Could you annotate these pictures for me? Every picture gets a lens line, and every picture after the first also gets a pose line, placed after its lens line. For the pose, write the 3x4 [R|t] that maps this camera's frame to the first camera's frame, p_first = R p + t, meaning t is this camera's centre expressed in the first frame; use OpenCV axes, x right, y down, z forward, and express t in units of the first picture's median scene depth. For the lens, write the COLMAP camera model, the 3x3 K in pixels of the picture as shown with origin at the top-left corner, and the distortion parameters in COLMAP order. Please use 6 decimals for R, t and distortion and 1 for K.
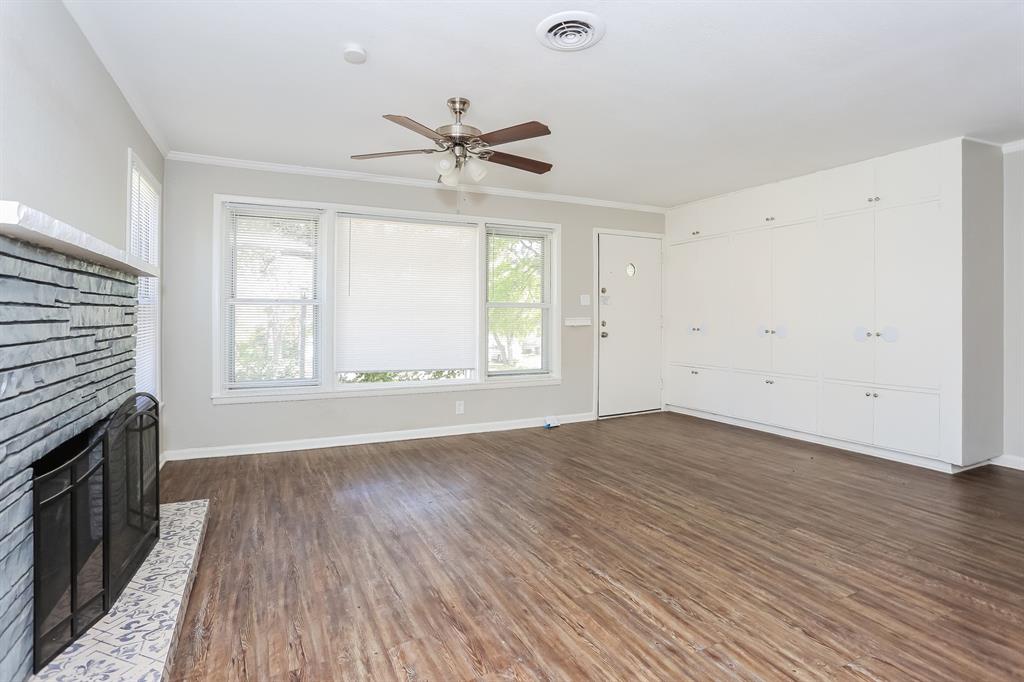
lens RADIAL K [[504.3, 0, 510.1], [0, 504.3, 319.9], [0, 0, 1]] dist [-0.001006, 0.000607]
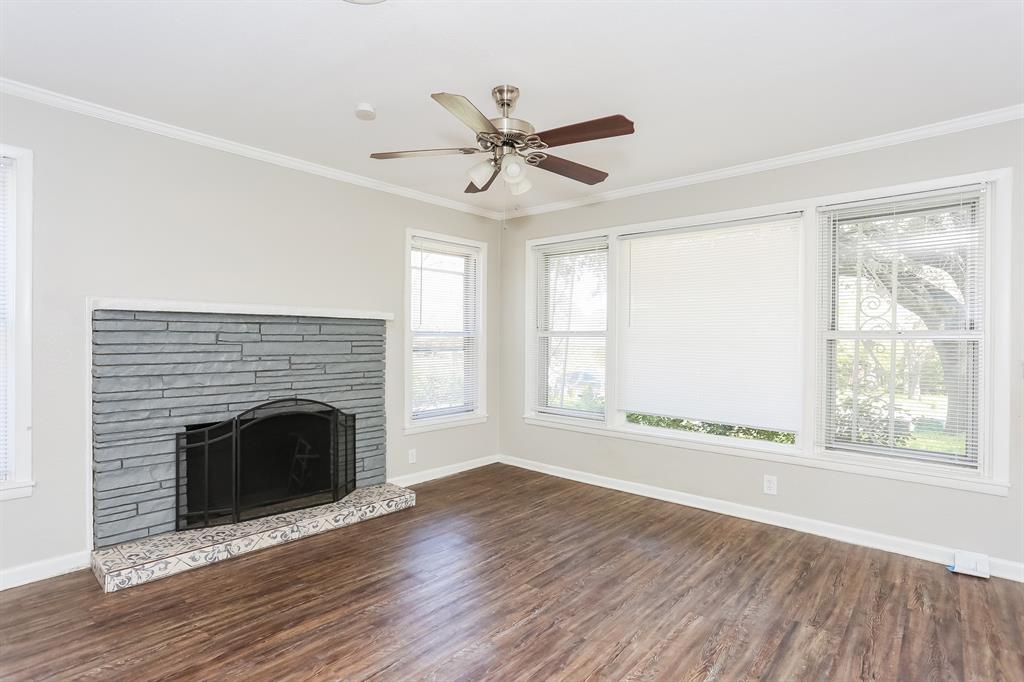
lens RADIAL K [[509.8, 0, 512.0], [0, 509.8, 341.0], [0, 0, 1]] dist [-0.001855, 0.000459]
pose [[0.375029, -0.006541, -0.926990, 0.670587], [-0.008920, 0.999903, -0.010664, -0.014765], [0.926970, 0.012268, 0.374935, 0.706874]]
